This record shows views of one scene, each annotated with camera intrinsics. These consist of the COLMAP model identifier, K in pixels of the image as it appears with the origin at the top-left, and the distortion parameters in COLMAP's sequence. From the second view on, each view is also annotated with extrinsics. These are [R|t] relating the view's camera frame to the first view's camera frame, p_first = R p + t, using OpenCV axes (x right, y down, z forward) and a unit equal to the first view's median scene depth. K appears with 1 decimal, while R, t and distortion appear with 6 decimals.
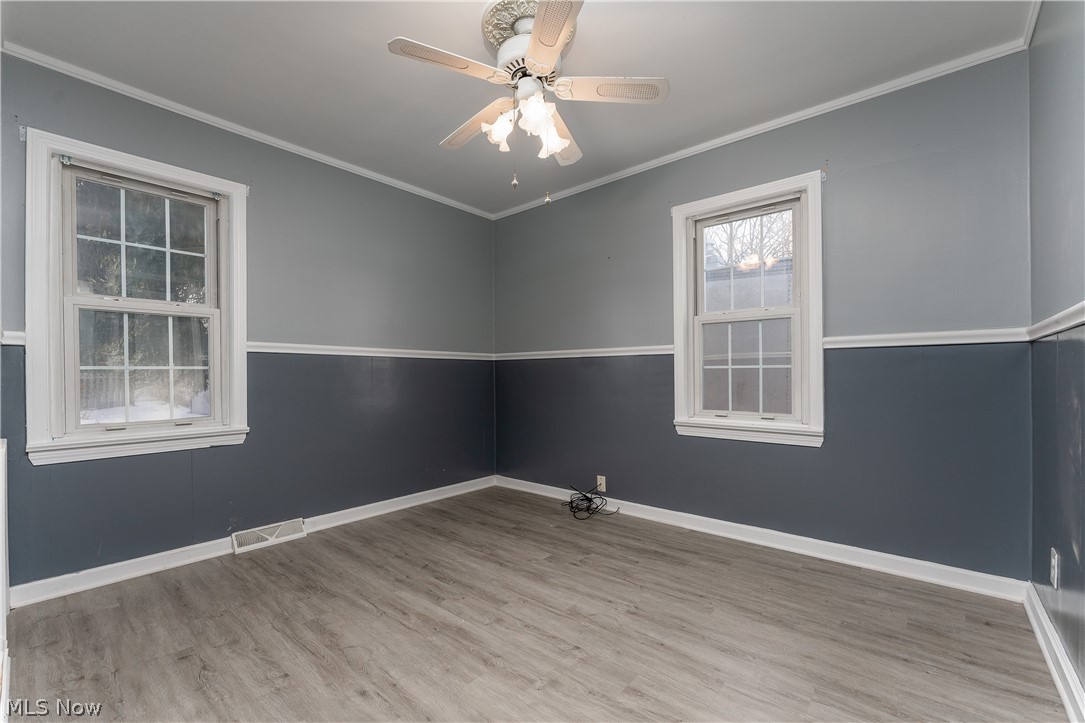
lens RADIAL K [[465.4, 0, 529.2], [0, 465.4, 377.7], [0, 0, 1]] dist [-0.009638, 0.000907]
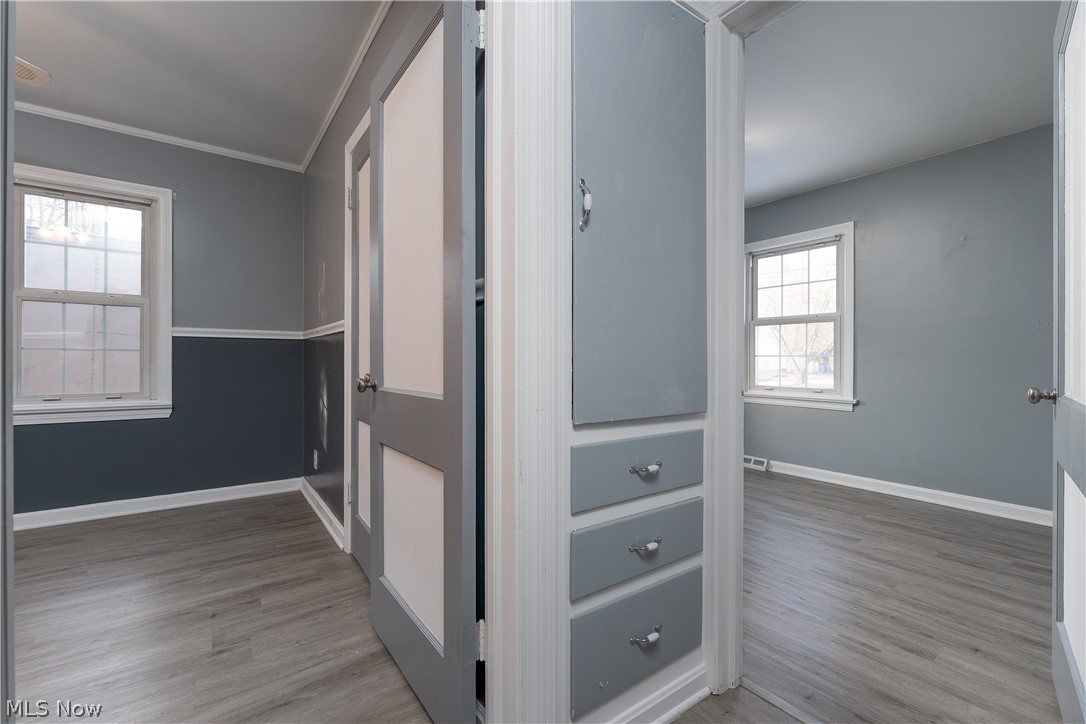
lens RADIAL K [[465.8, 0, 547.0], [0, 465.8, 357.8], [0, 0, 1]] dist [-0.009638, 0.000907]
pose [[0.218801, 0.018683, 0.975591, -0.425537], [0.003849, 0.999792, -0.020009, 0.027754], [-0.975762, 0.008133, 0.218683, -0.287911]]
